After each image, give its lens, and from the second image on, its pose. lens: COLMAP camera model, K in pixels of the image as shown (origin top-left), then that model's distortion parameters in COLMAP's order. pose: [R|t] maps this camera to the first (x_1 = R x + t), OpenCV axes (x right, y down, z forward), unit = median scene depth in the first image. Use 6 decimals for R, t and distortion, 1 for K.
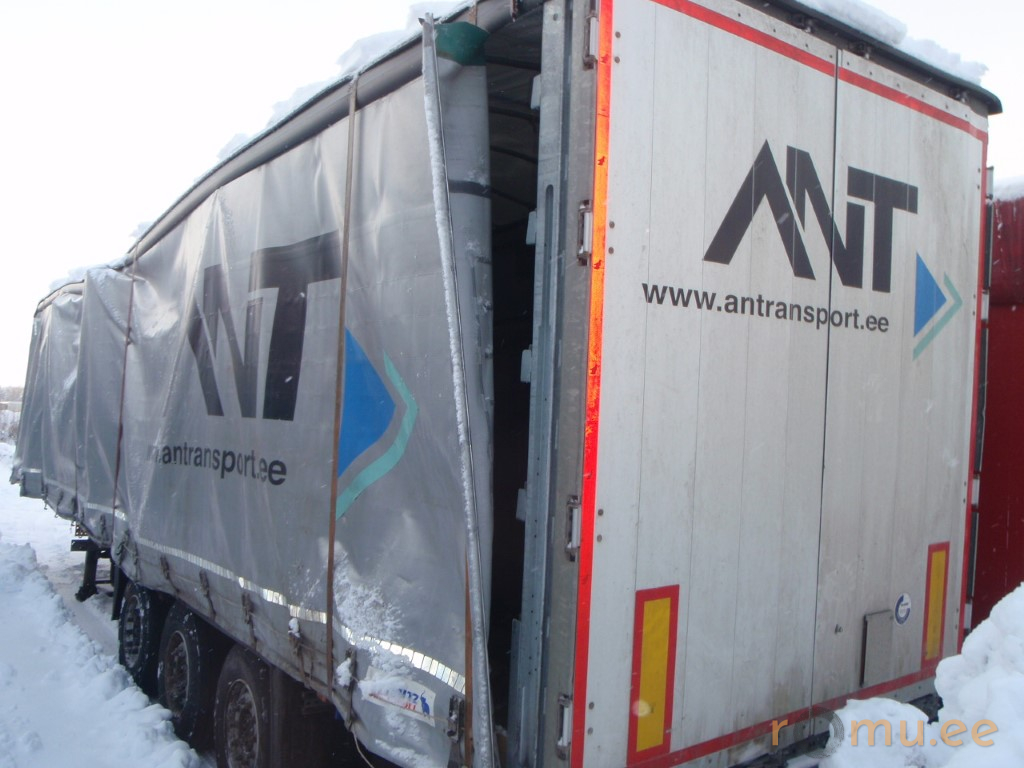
lens RADIAL K [[861.6, 0, 516.6], [0, 861.6, 365.0], [0, 0, 1]] dist [-0.068003, 0.062930]
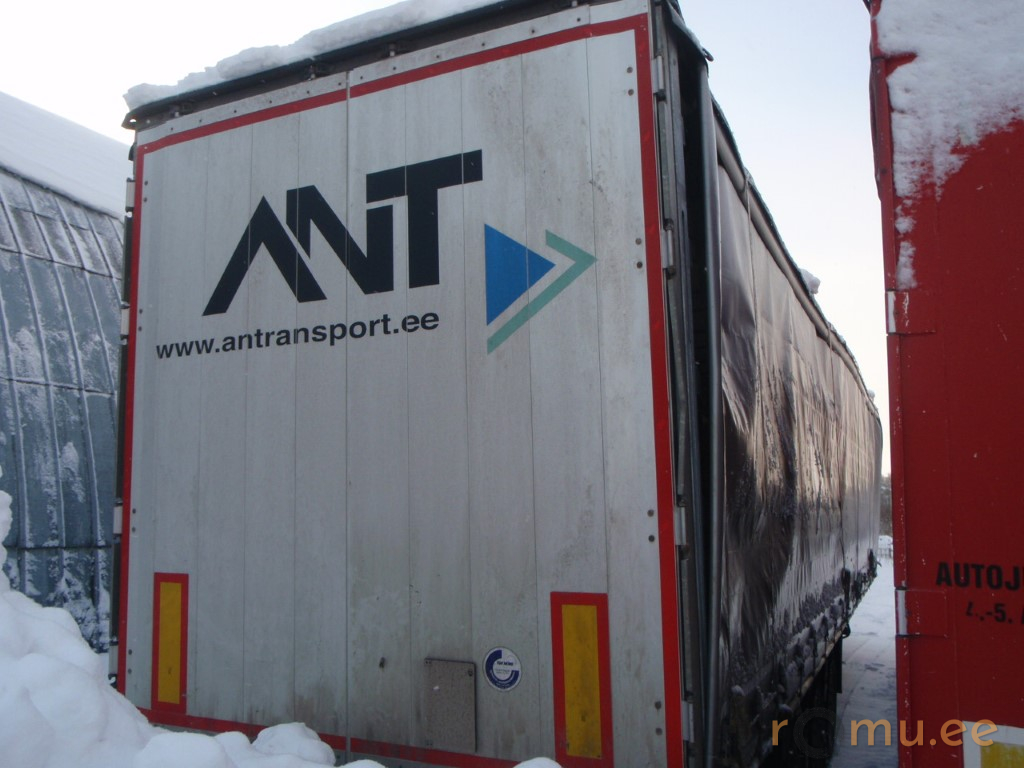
lens RADIAL K [[861.6, 0, 516.6], [0, 861.6, 365.0], [0, 0, 1]] dist [-0.068003, 0.062930]
pose [[0.474565, -0.163714, -0.864862, 1.357997], [0.058006, 0.986232, -0.154859, 0.153995], [0.878307, 0.023323, 0.477528, 0.720480]]
